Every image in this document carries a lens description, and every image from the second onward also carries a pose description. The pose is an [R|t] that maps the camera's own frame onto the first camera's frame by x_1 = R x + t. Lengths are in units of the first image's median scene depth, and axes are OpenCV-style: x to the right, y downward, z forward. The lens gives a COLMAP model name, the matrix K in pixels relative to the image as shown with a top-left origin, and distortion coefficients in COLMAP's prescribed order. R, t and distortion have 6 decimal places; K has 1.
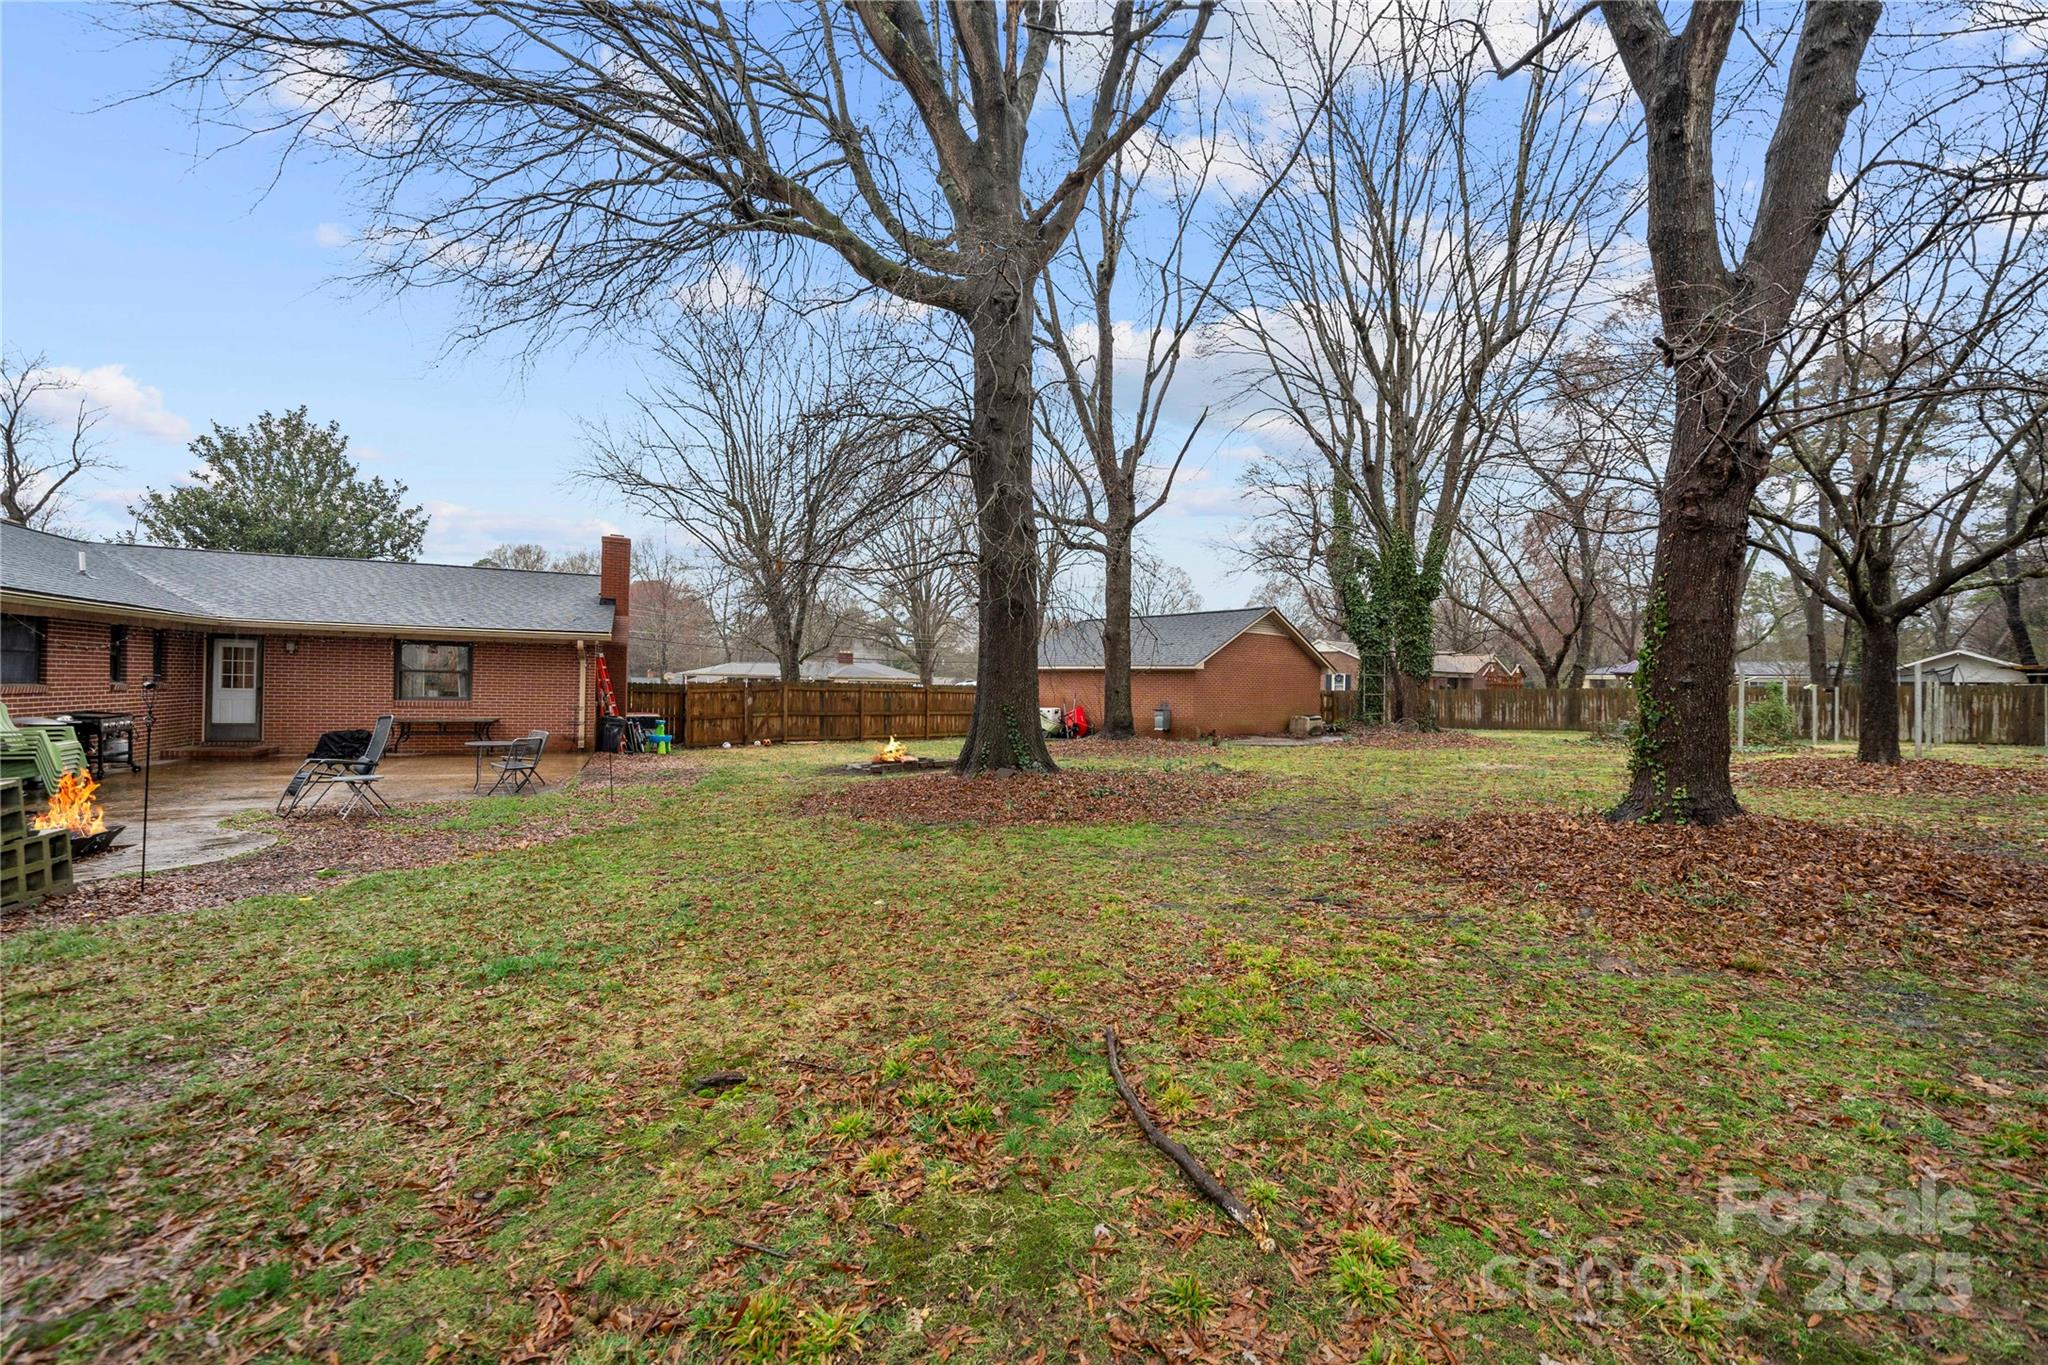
lens RADIAL K [[830.5, 0, 1022.7], [0, 830.5, 676.6], [0, 0, 1]] dist [-0.000639, 0.000067]
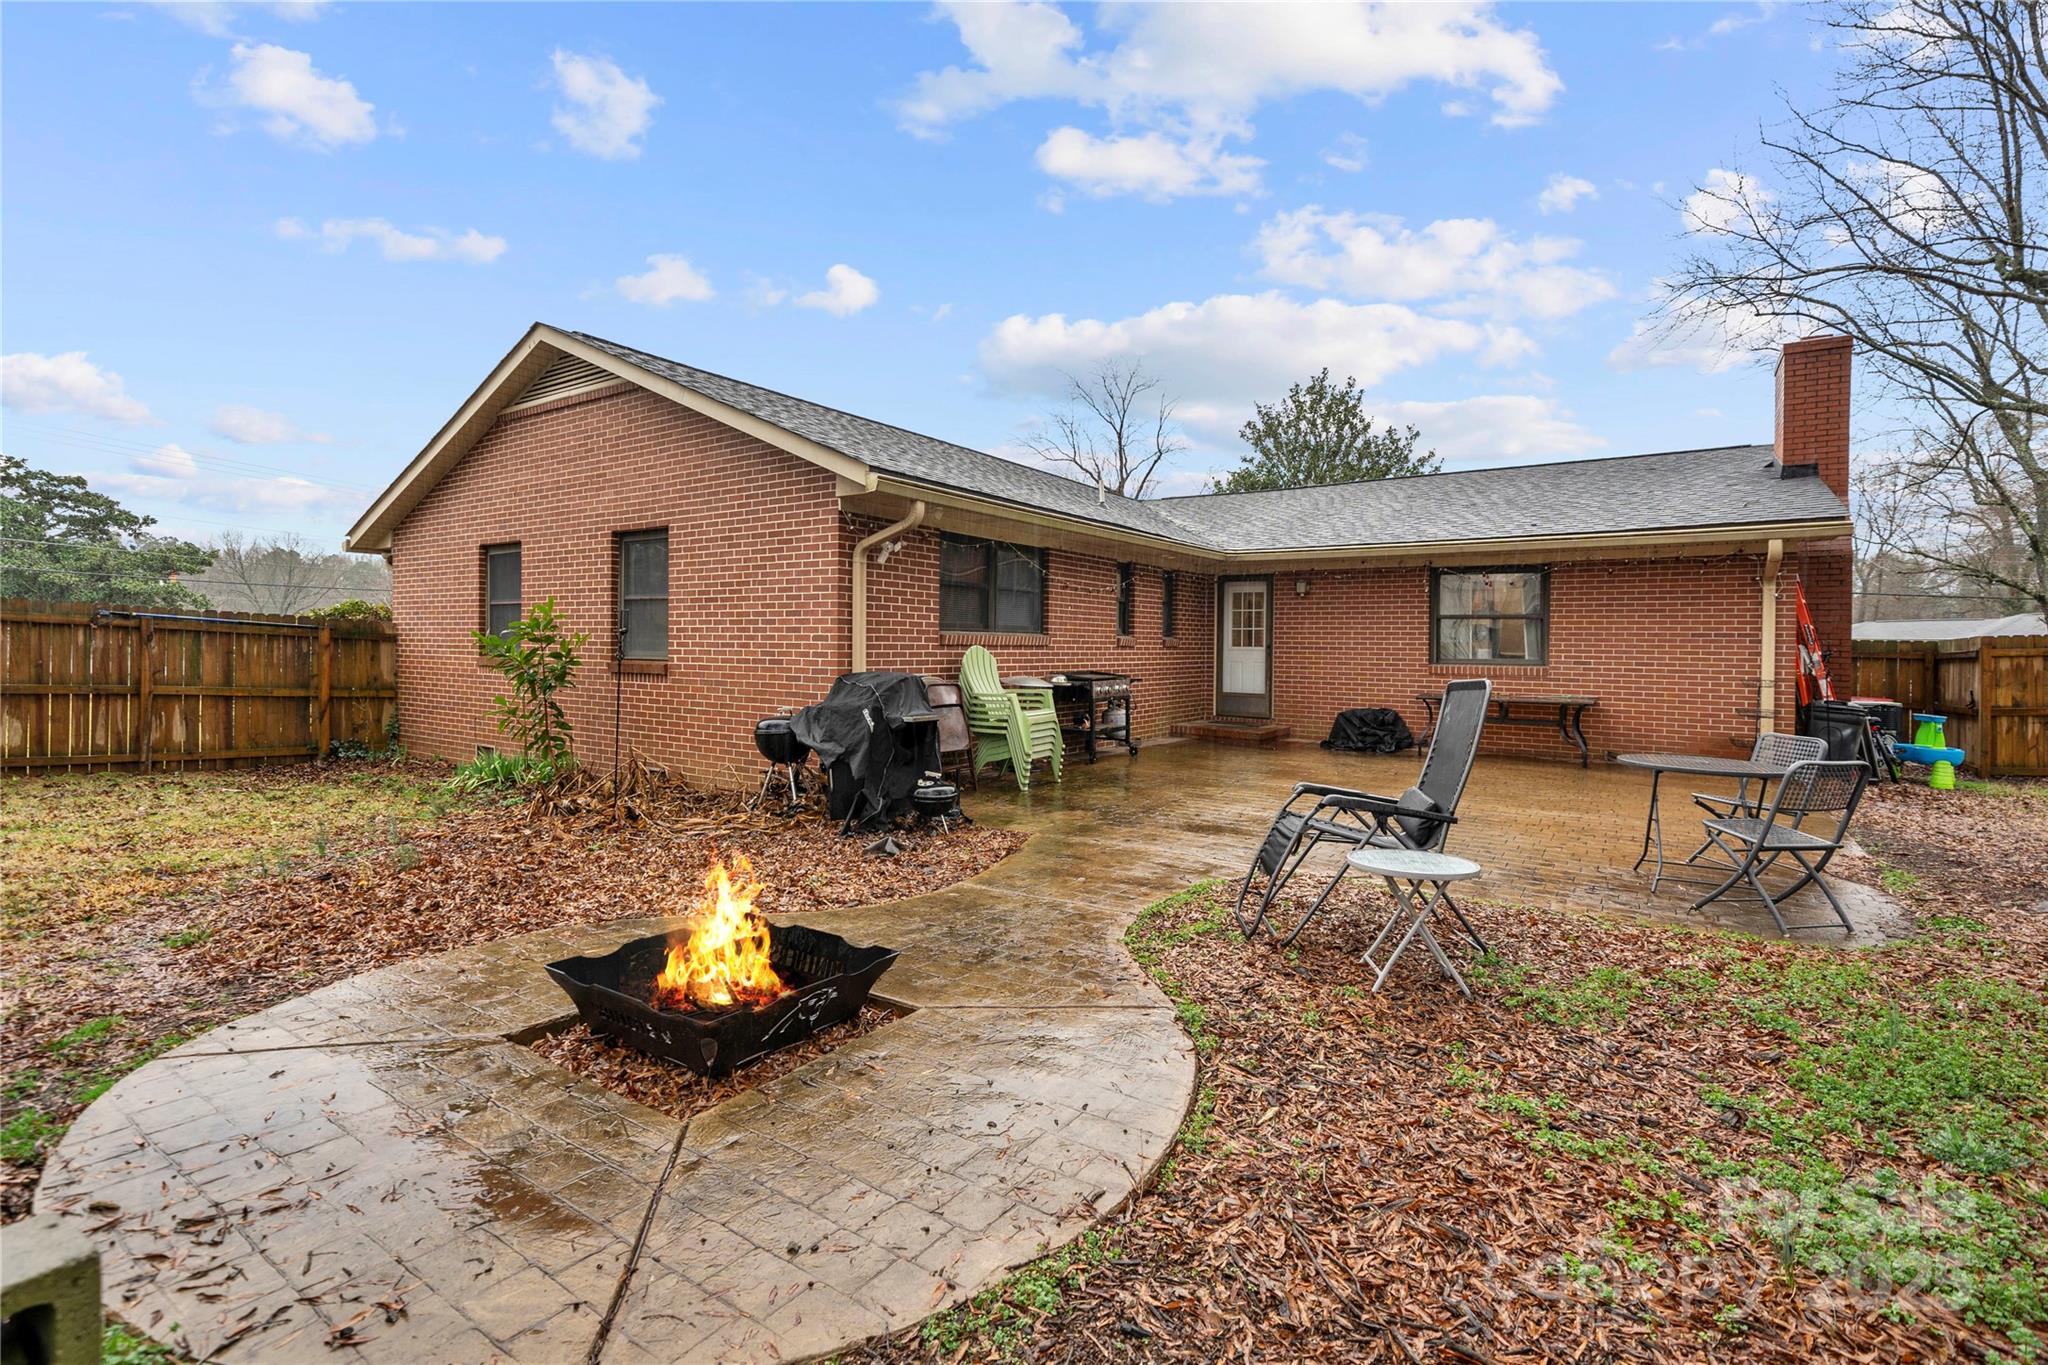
lens RADIAL K [[919.9, 0, 1023.8], [0, 919.9, 668.6], [0, 0, 1]] dist [-0.000059, -0.000063]
pose [[0.510238, 0.006191, -0.860011, -0.259053], [0.007796, 0.999900, 0.011824, 0.017534], [0.859998, -0.012738, 0.510139, 0.312491]]
